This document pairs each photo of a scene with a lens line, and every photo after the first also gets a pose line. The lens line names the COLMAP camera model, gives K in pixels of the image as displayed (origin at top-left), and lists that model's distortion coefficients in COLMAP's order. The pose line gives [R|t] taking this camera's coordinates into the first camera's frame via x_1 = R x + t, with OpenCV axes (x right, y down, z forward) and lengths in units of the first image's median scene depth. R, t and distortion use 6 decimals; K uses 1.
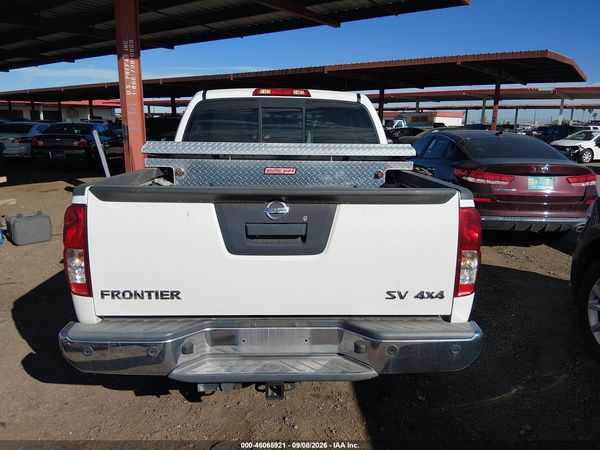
lens RADIAL K [[482.9, 0, 297.6], [0, 482.9, 224.8], [0, 0, 1]] dist [-0.004510, -0.005331]
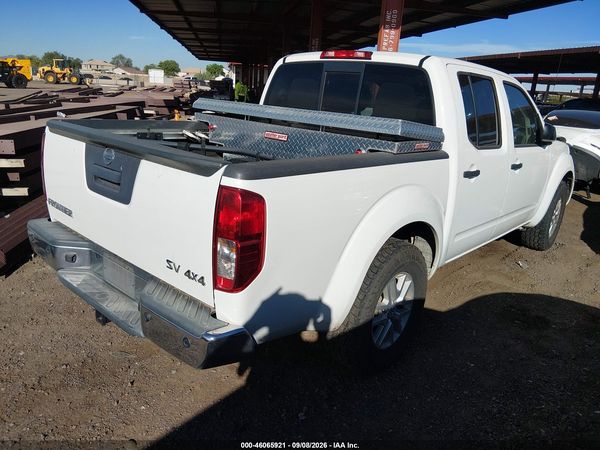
lens RADIAL K [[480.4, 0, 297.7], [0, 480.4, 233.2], [0, 0, 1]] dist [0.000446, -0.016376]
pose [[0.694281, 0.234545, -0.680413, 0.675060], [-0.193583, 0.971425, 0.137331, -0.061784], [0.693181, 0.036370, 0.719846, 0.336423]]
